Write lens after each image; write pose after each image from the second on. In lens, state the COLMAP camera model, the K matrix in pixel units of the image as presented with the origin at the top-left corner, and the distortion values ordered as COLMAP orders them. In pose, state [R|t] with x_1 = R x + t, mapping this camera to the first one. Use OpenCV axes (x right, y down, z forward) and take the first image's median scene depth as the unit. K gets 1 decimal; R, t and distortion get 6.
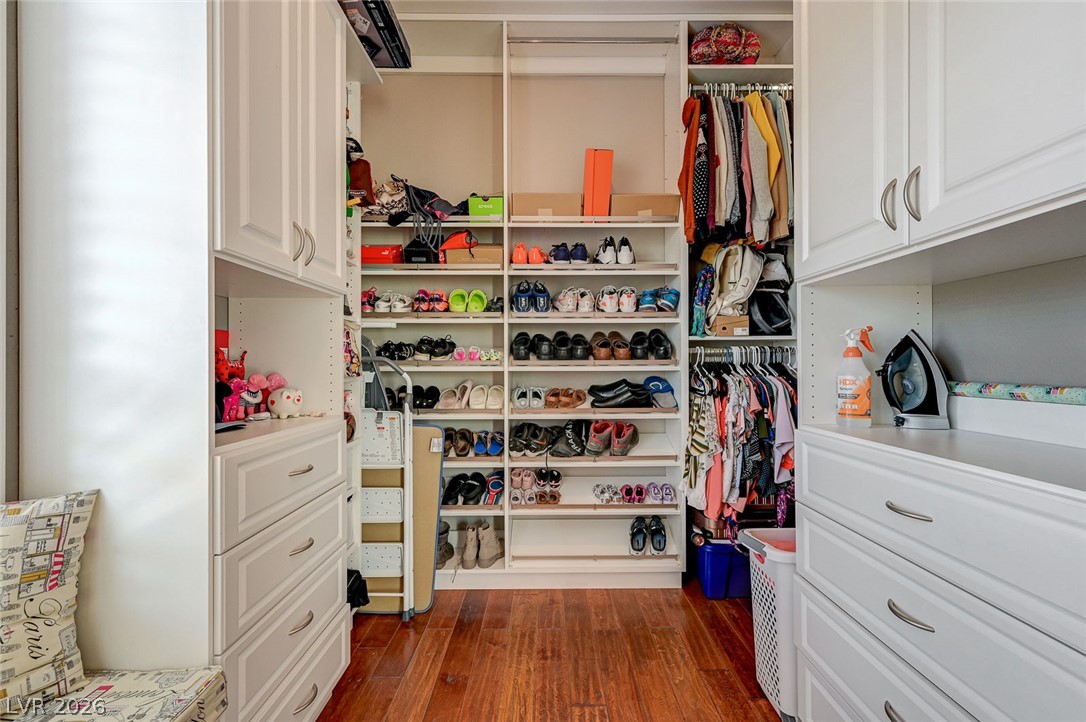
lens RADIAL K [[433.6, 0, 543.4], [0, 433.6, 362.8], [0, 0, 1]] dist [0.003363, 0.000720]
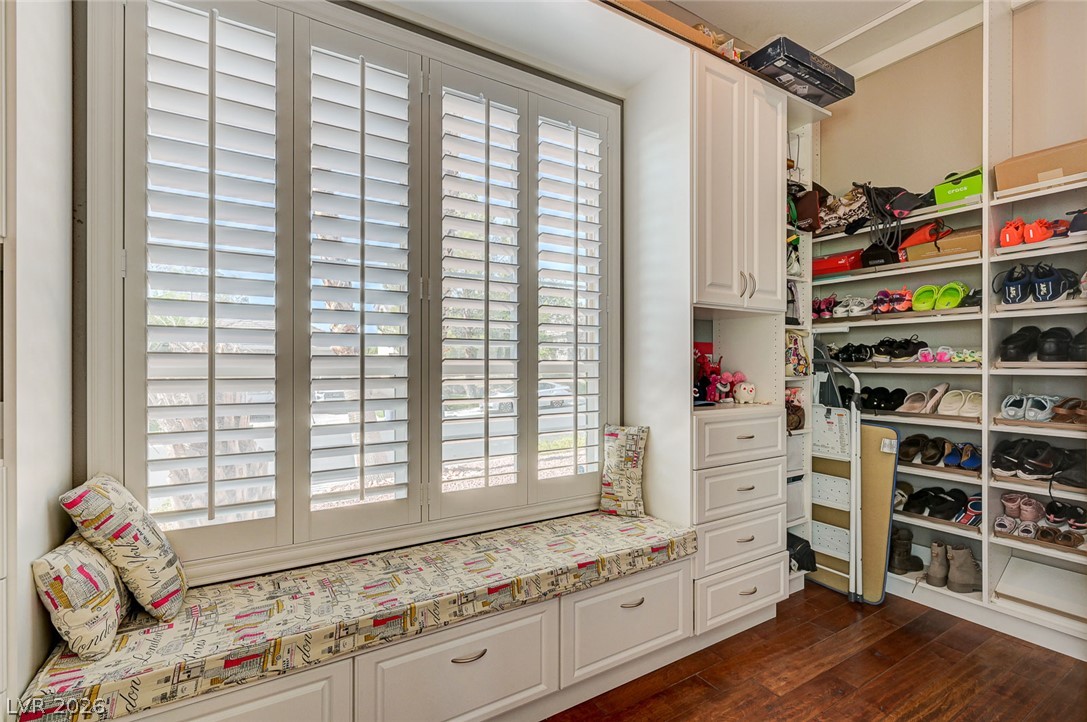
lens RADIAL K [[501.2, 0, 546.3], [0, 501.2, 364.9], [0, 0, 1]] dist [-0.000878, 0.000084]
pose [[0.525701, 0.004020, -0.850660, 0.304138], [-0.000171, 0.999989, 0.004620, -0.003893], [0.850669, -0.002283, 0.525696, -0.270694]]
